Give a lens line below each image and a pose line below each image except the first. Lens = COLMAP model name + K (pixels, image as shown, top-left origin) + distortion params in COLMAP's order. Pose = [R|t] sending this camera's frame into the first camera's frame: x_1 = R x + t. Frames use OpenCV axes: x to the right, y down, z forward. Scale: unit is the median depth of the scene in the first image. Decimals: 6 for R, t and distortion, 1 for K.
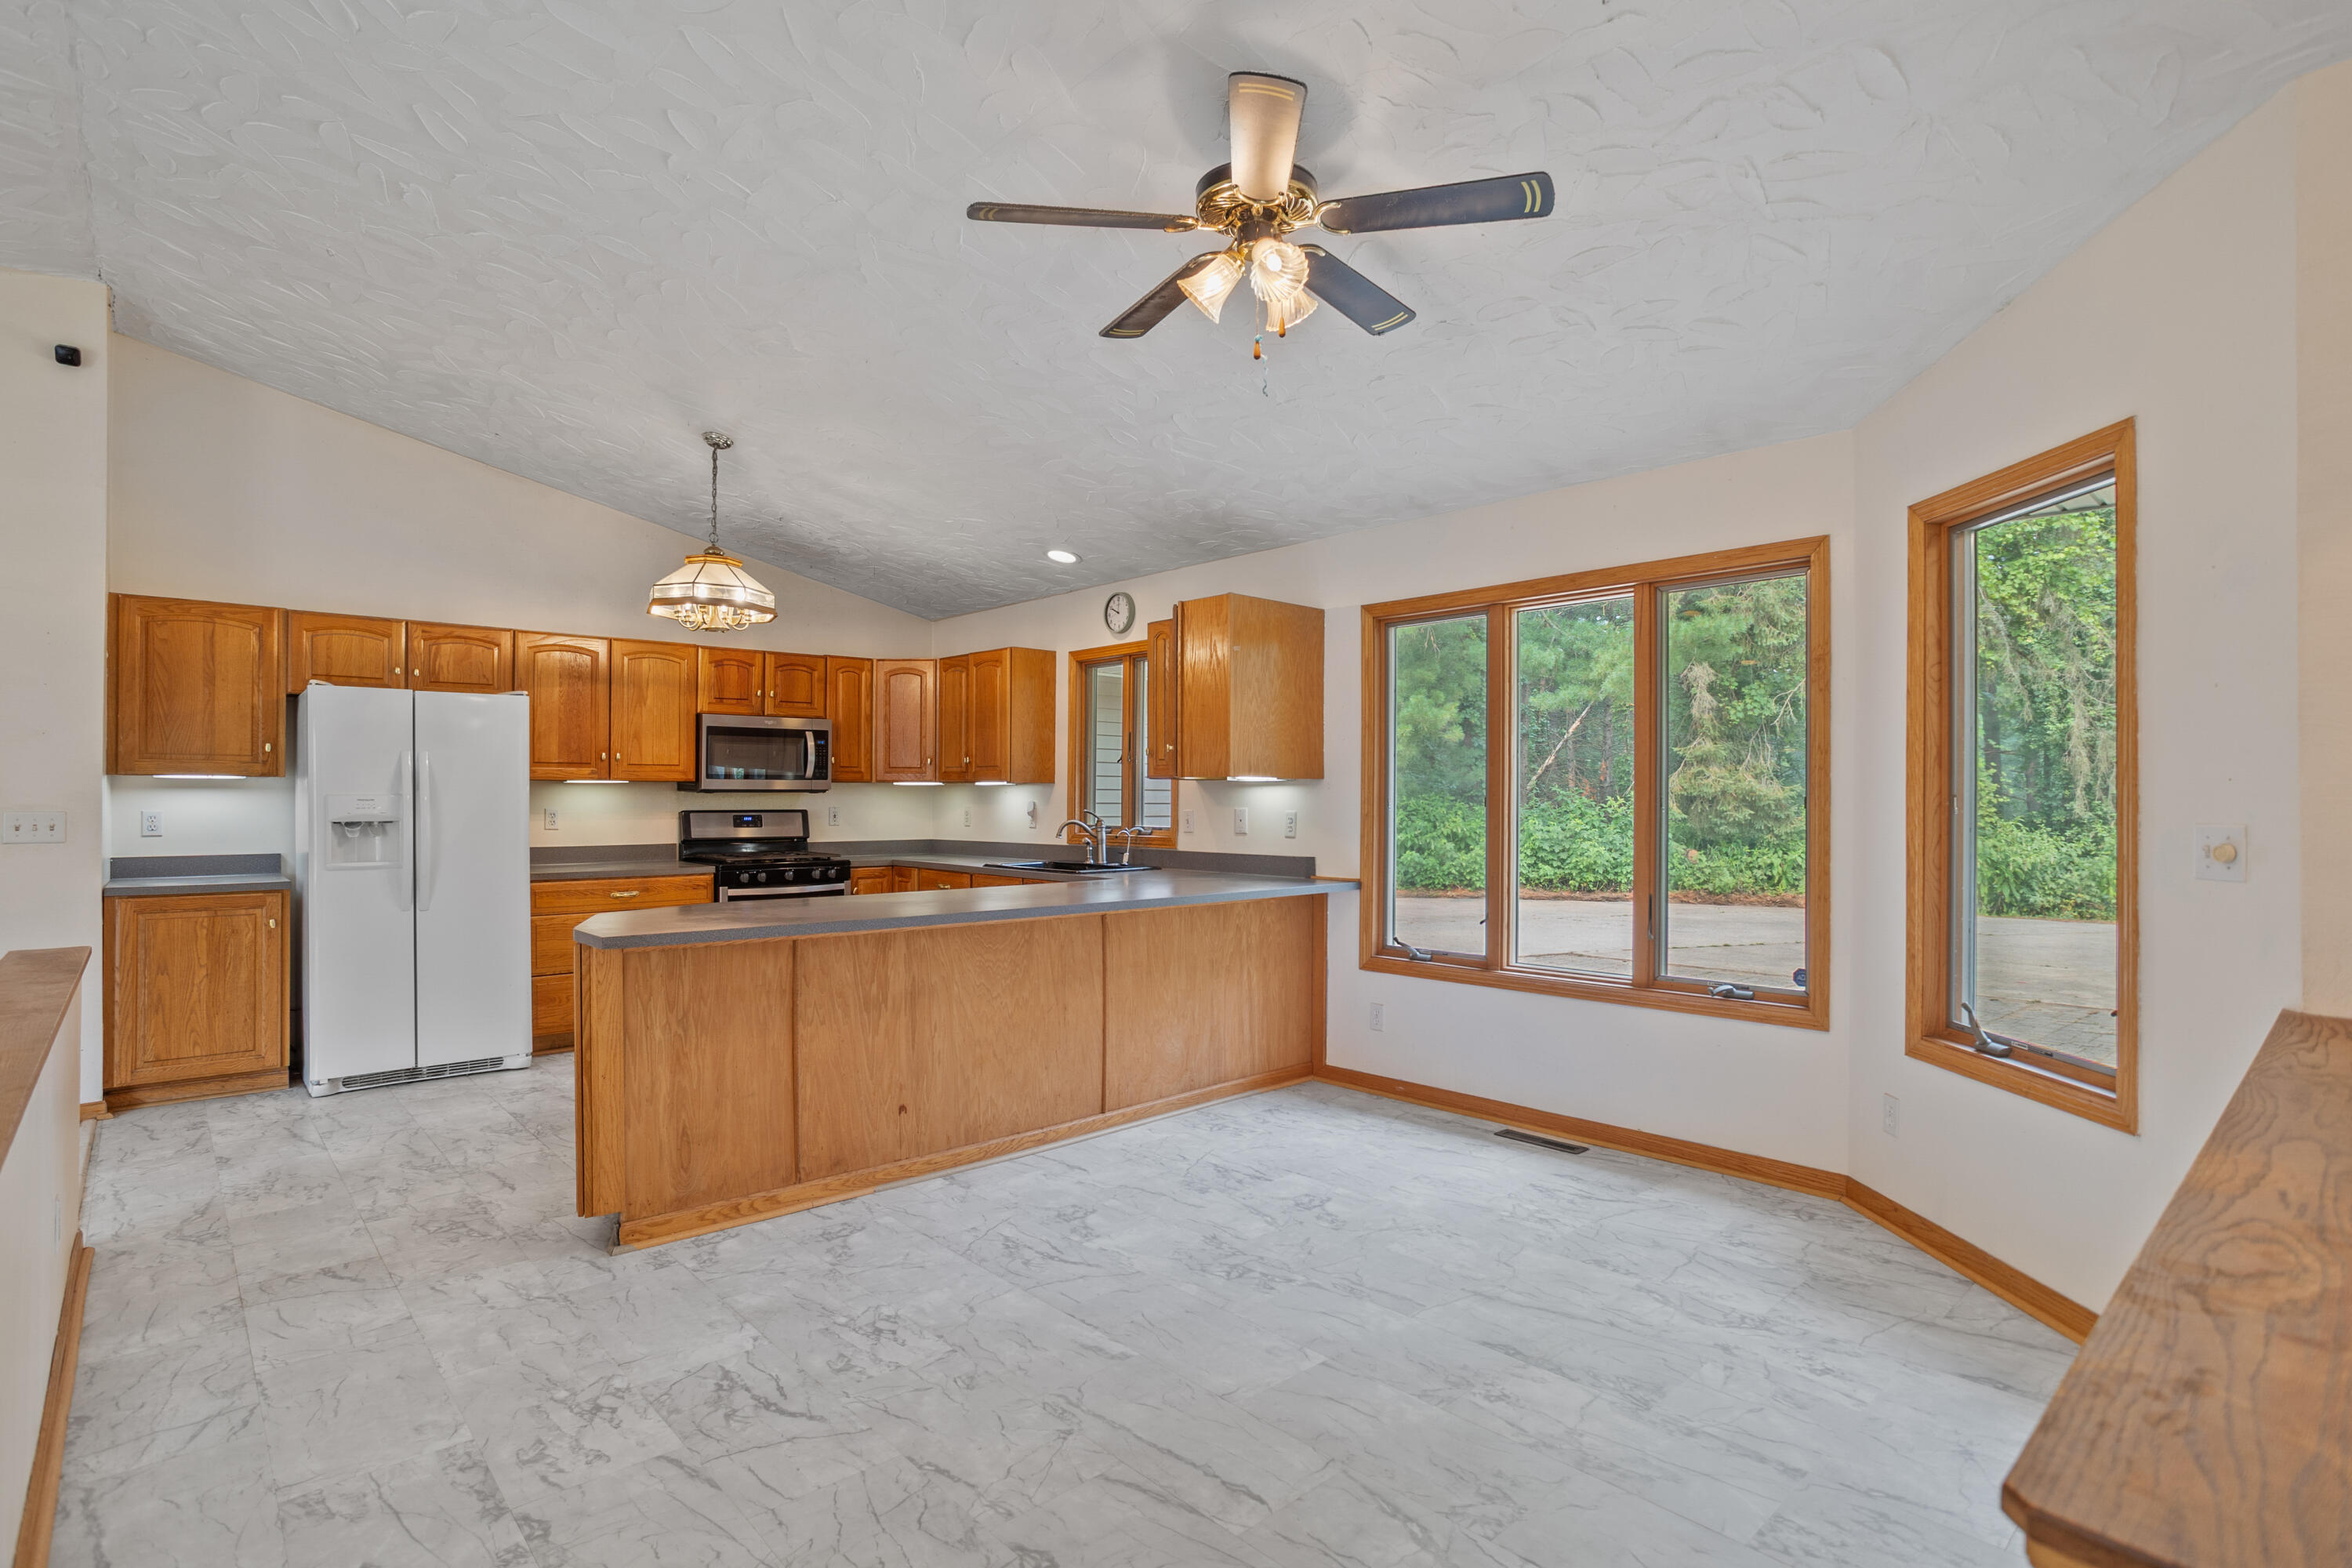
lens RADIAL K [[1130.4, 0, 1174.1], [0, 1130.4, 794.0], [0, 0, 1]] dist [0.000812, 0.000435]
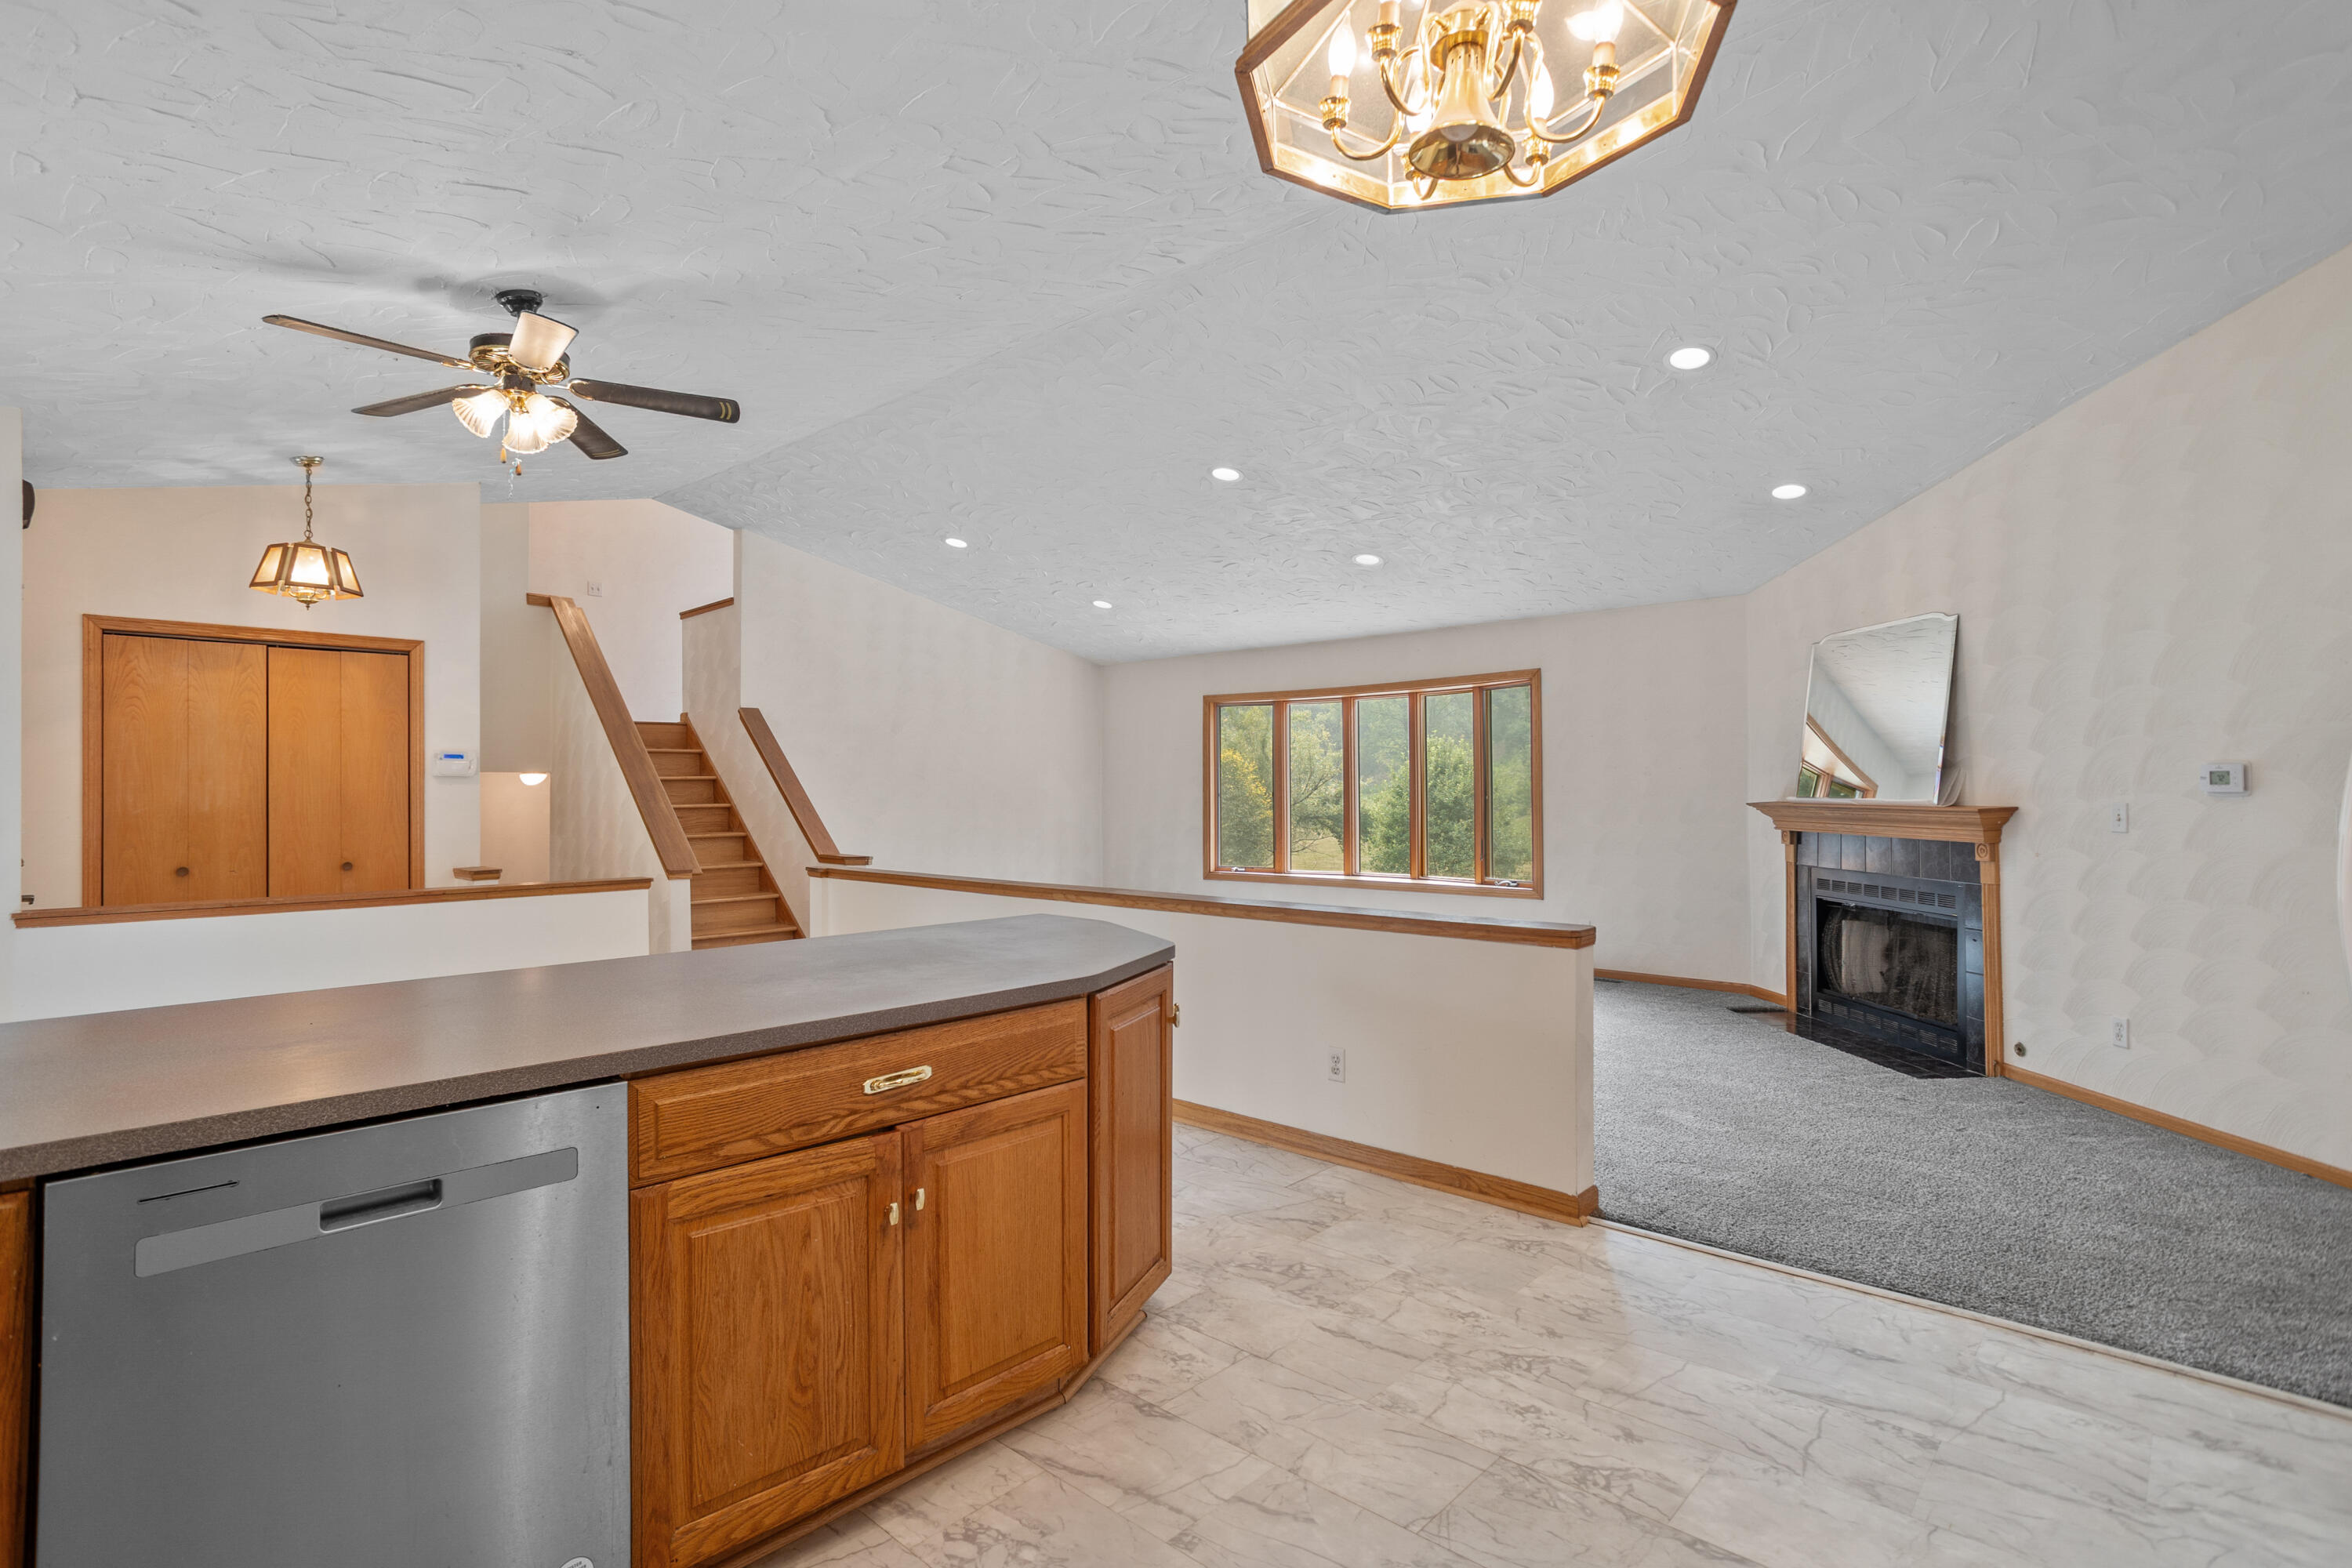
lens RADIAL K [[1130.4, 0, 1174.8], [0, 1130.4, 789.1], [0, 0, 1]] dist [0.000812, 0.000435]
pose [[-0.996356, 0.002076, -0.085266, -0.373405], [0.002853, 0.999956, -0.008989, 0.011341], [0.085244, -0.009200, -0.996318, 1.484428]]
